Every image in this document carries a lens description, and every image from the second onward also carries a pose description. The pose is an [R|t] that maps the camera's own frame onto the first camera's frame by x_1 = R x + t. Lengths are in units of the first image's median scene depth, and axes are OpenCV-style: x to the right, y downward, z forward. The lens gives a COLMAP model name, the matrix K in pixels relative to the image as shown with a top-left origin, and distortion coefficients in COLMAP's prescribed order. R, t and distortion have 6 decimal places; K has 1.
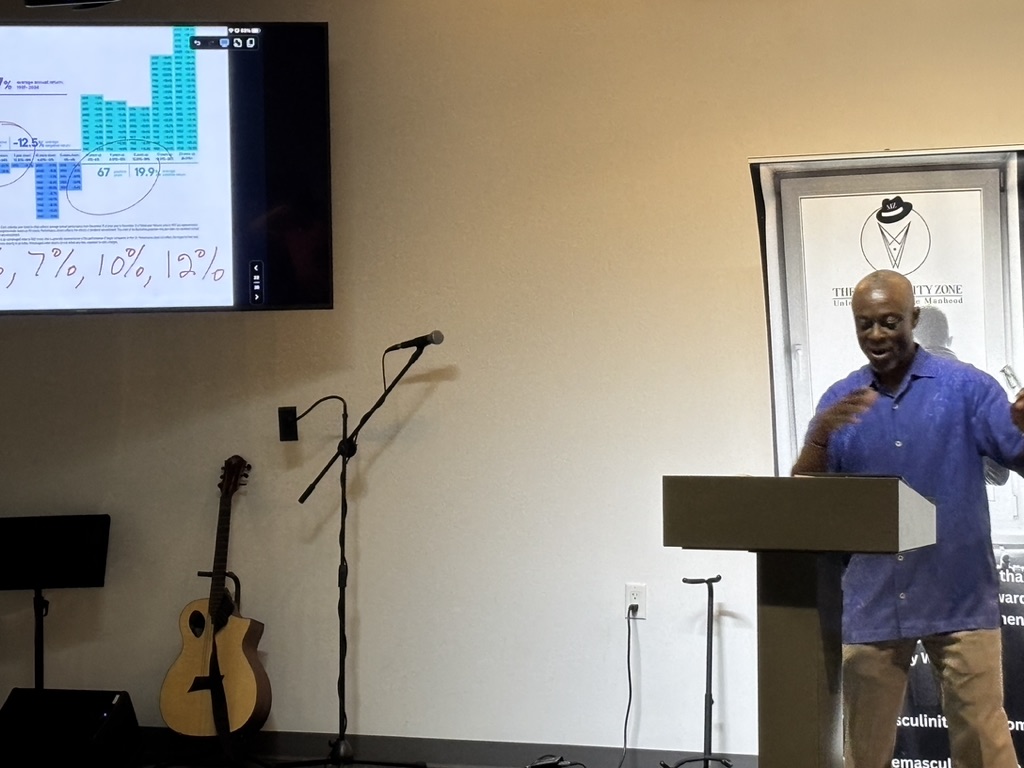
lens RADIAL K [[3198.1, 0, 518.8], [0, 3198.1, 407.5], [0, 0, 1]] dist [0.292901, 0.000000]
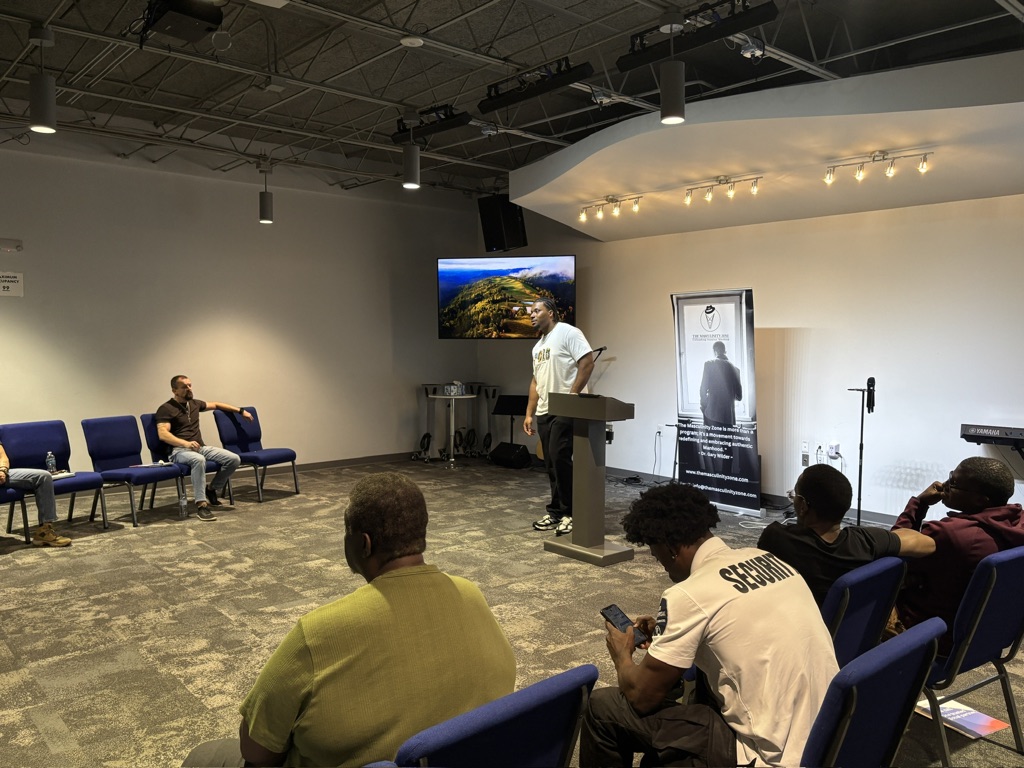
lens RADIAL K [[799.2, 0, 510.8], [0, 799.2, 380.9], [0, 0, 1]] dist [0.060920, -0.012576]
pose [[0.902476, 0.043307, -0.428557, 0.276251], [-0.035447, 0.999025, 0.026308, -0.006692], [0.429279, -0.008551, 0.903132, 0.224391]]
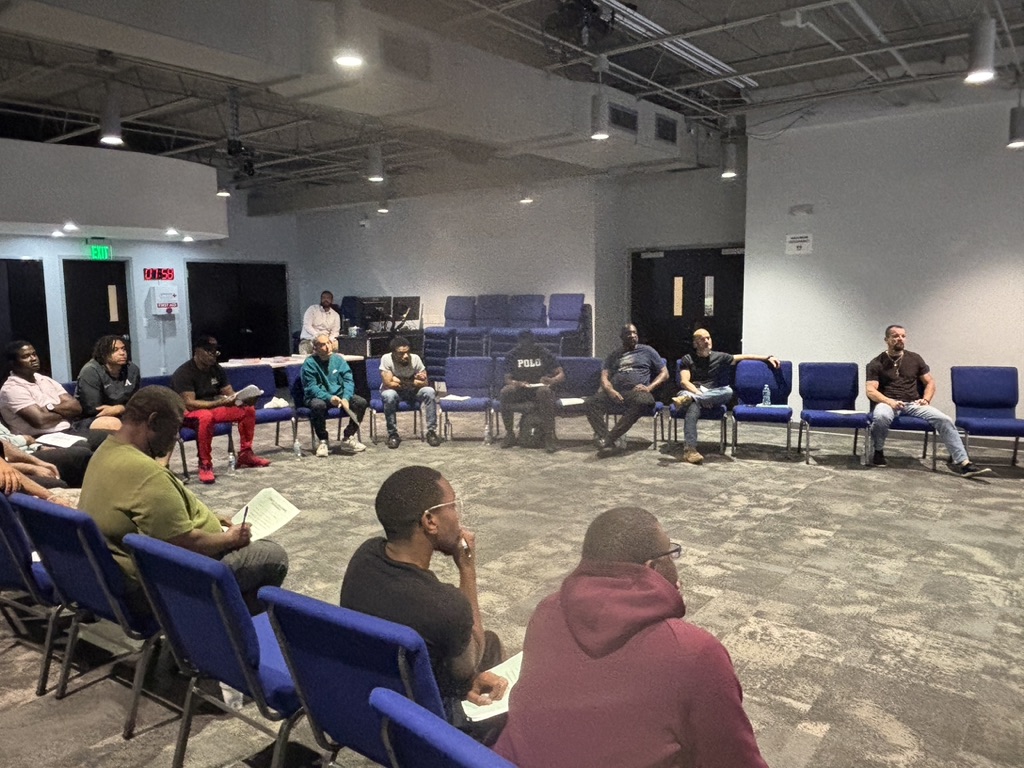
lens RADIAL K [[767.1, 0, 515.7], [0, 767.1, 376.9], [0, 0, 1]] dist [0.057843, -0.019775]
pose [[-0.227883, 0.124994, -0.965632, 0.421251], [-0.013560, 0.991223, 0.131507, -0.021077], [0.973594, 0.043062, -0.224188, 0.565394]]
